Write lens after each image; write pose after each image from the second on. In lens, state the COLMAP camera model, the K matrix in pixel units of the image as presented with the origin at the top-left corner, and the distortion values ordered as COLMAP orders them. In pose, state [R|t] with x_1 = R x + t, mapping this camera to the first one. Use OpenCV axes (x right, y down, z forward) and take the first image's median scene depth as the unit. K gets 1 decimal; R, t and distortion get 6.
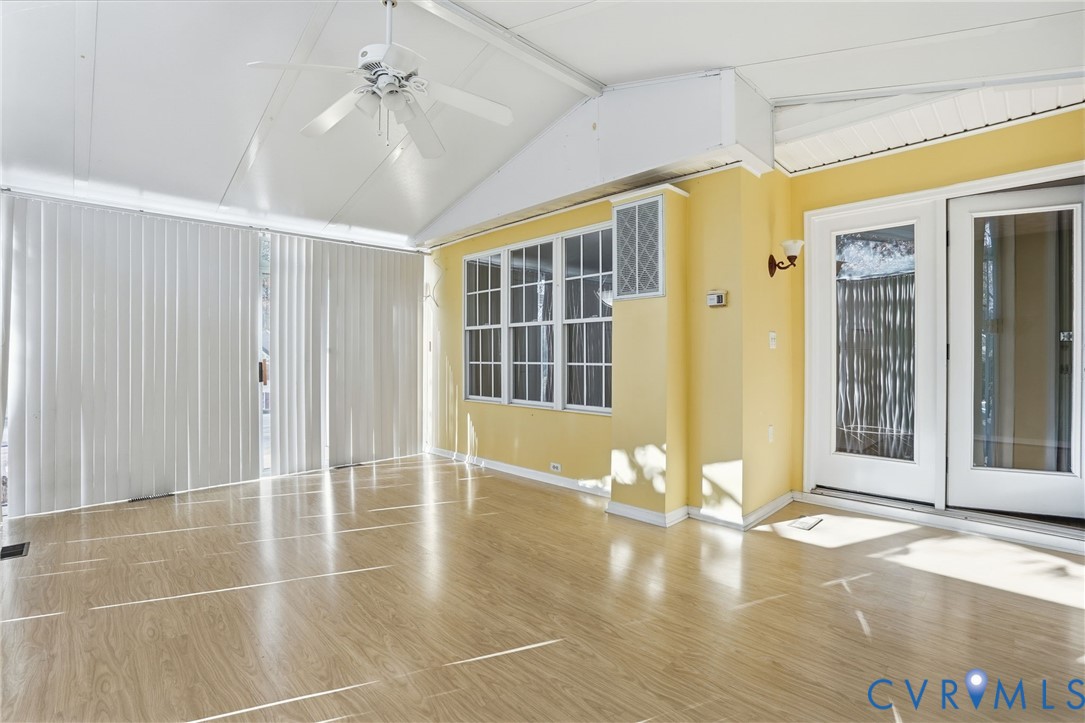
lens RADIAL K [[506.2, 0, 545.3], [0, 506.2, 354.1], [0, 0, 1]] dist [-0.047060, 0.011610]
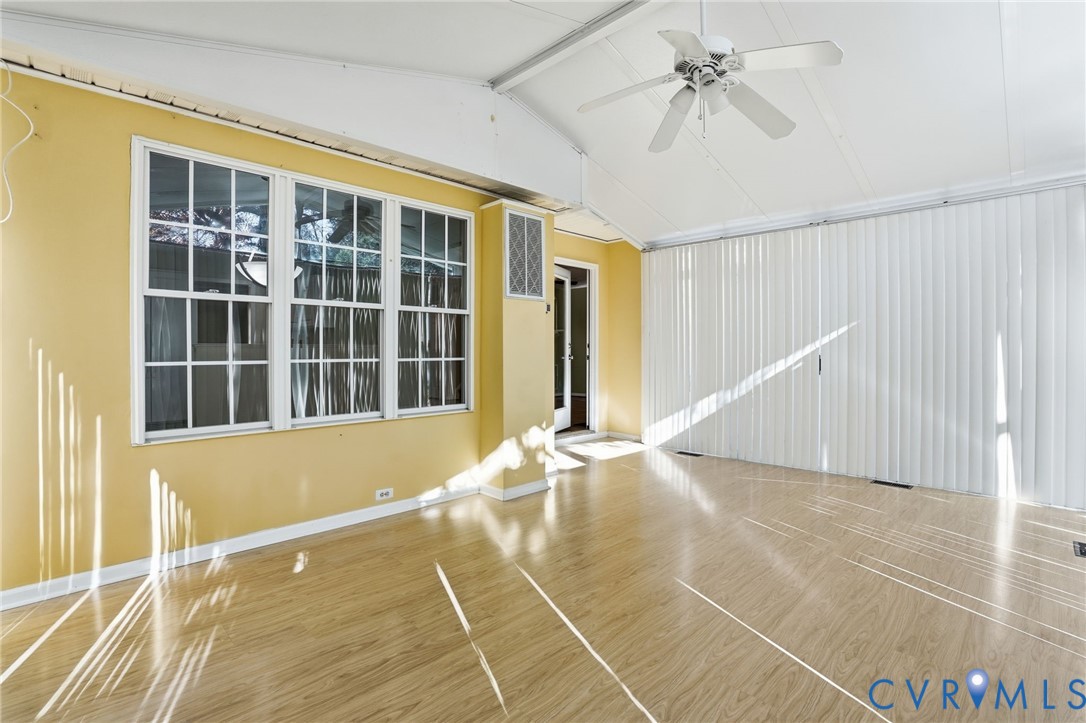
lens RADIAL K [[506.6, 0, 543.4], [0, 506.6, 351.4], [0, 0, 1]] dist [-0.047060, 0.011610]
pose [[-0.010373, -0.000911, 0.999946, -0.785053], [-0.002674, 0.999996, 0.000884, 0.004164], [-0.999943, -0.002664, -0.010376, 0.798722]]
